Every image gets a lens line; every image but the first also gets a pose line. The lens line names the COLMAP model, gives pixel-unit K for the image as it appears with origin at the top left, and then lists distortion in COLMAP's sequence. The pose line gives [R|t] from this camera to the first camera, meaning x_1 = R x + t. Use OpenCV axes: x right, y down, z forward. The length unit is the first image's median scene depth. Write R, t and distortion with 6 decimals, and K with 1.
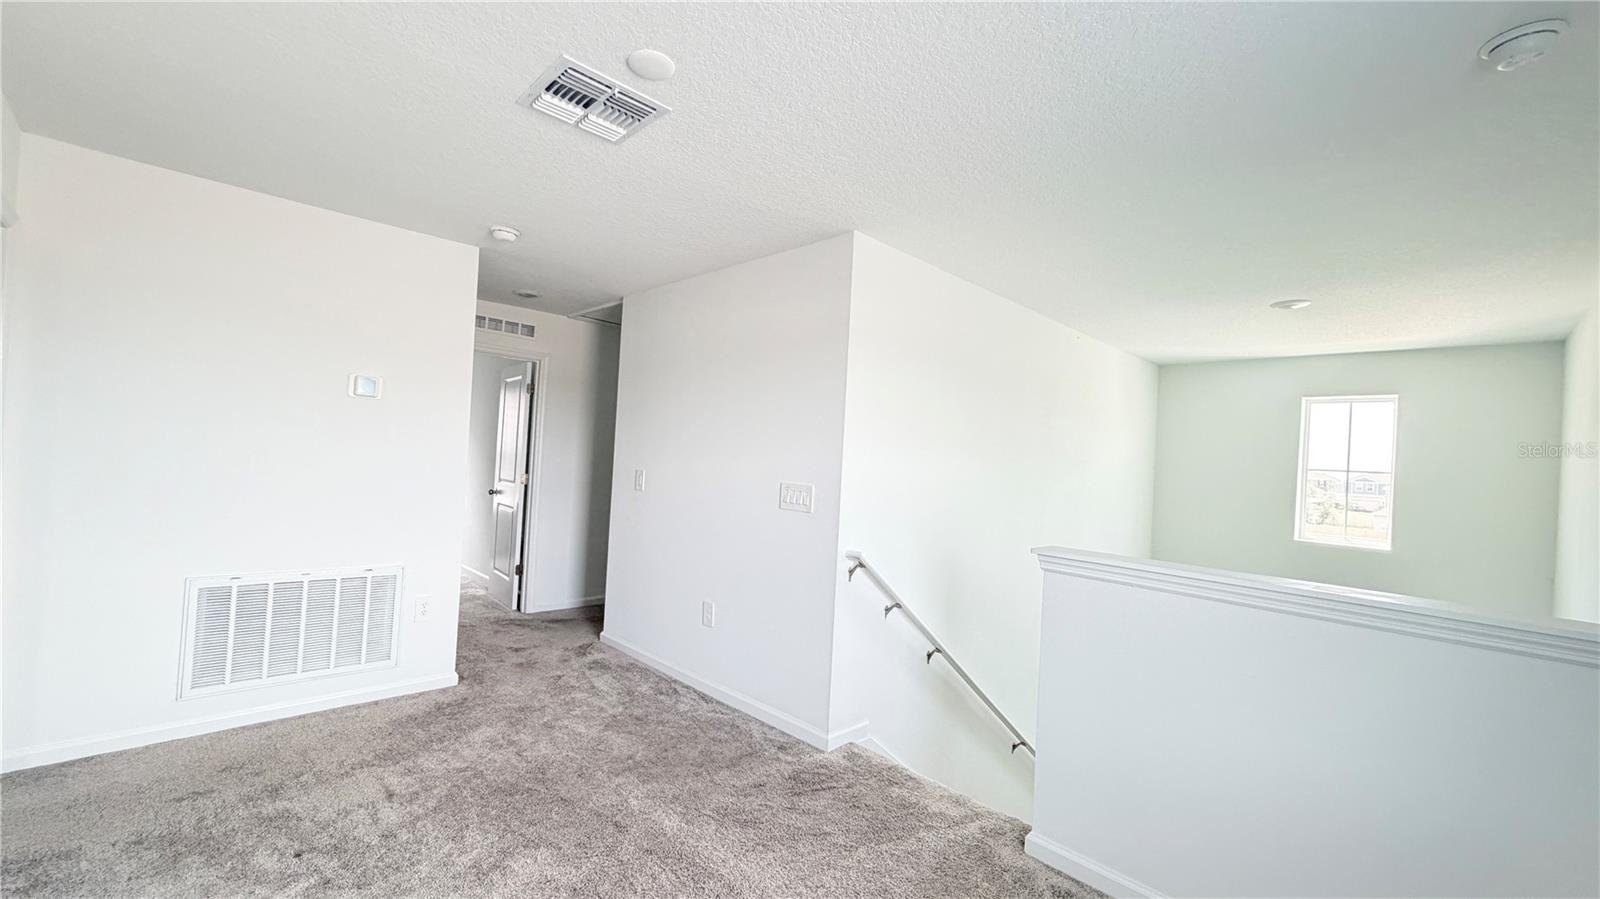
lens RADIAL K [[642.2, 0, 797.4], [0, 642.2, 449.9], [0, 0, 1]] dist [0.002648, 0.000195]
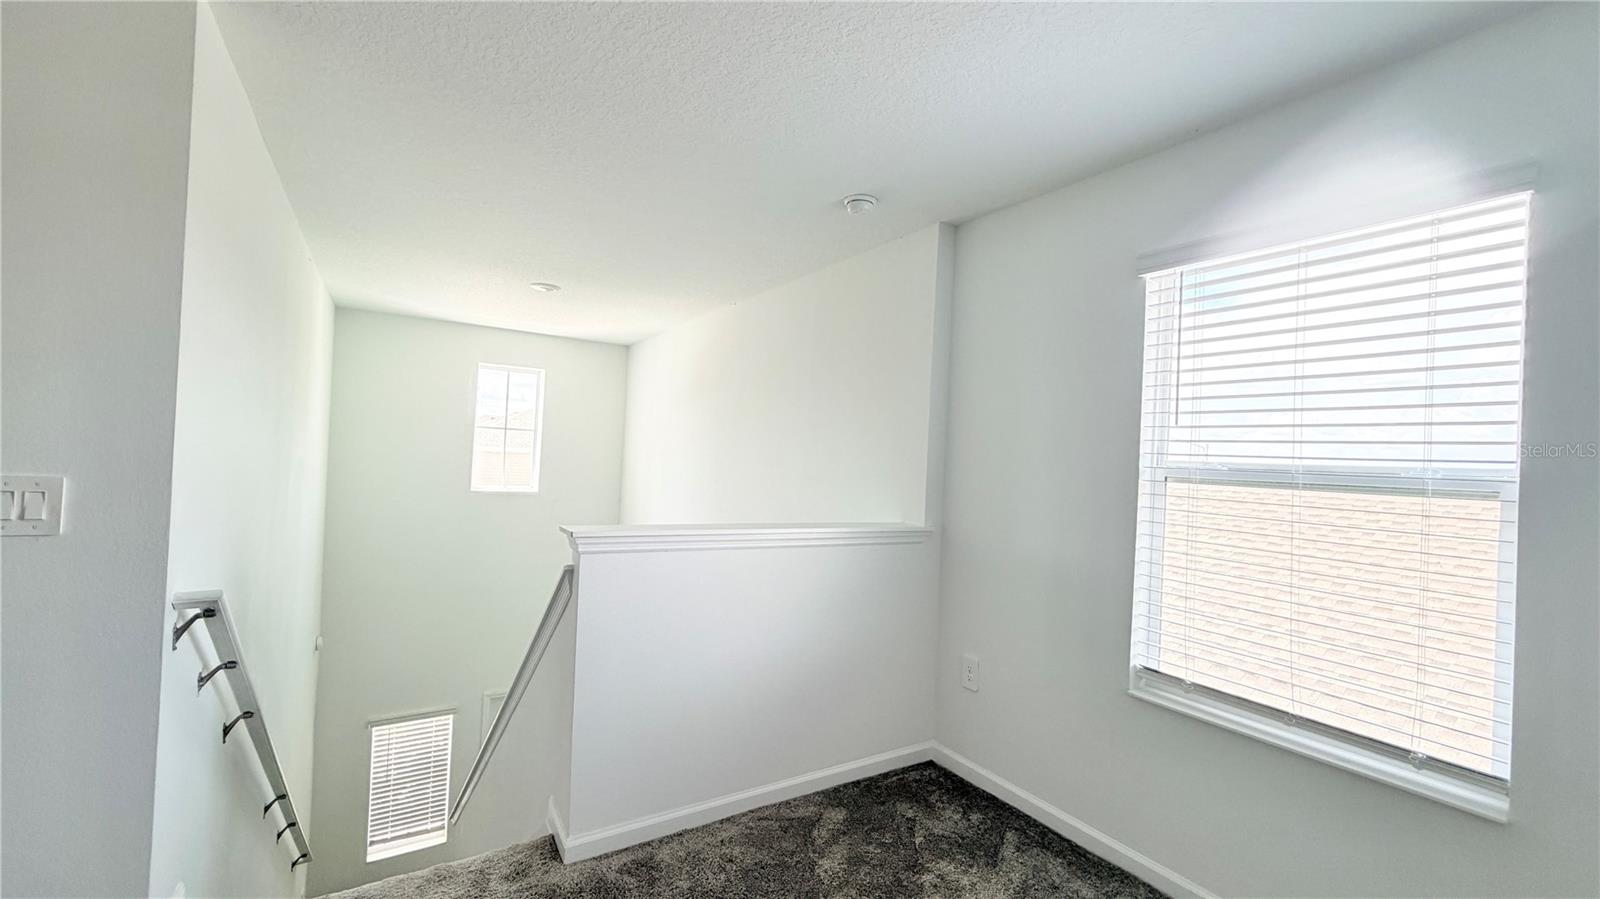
lens RADIAL K [[642.2, 0, 797.4], [0, 642.2, 449.9], [0, 0, 1]] dist [0.002648, 0.000195]
pose [[0.214167, -0.034127, 0.976201, -0.331333], [-0.049079, 0.997751, 0.045648, -0.013673], [-0.975563, -0.057687, 0.212010, 0.384932]]
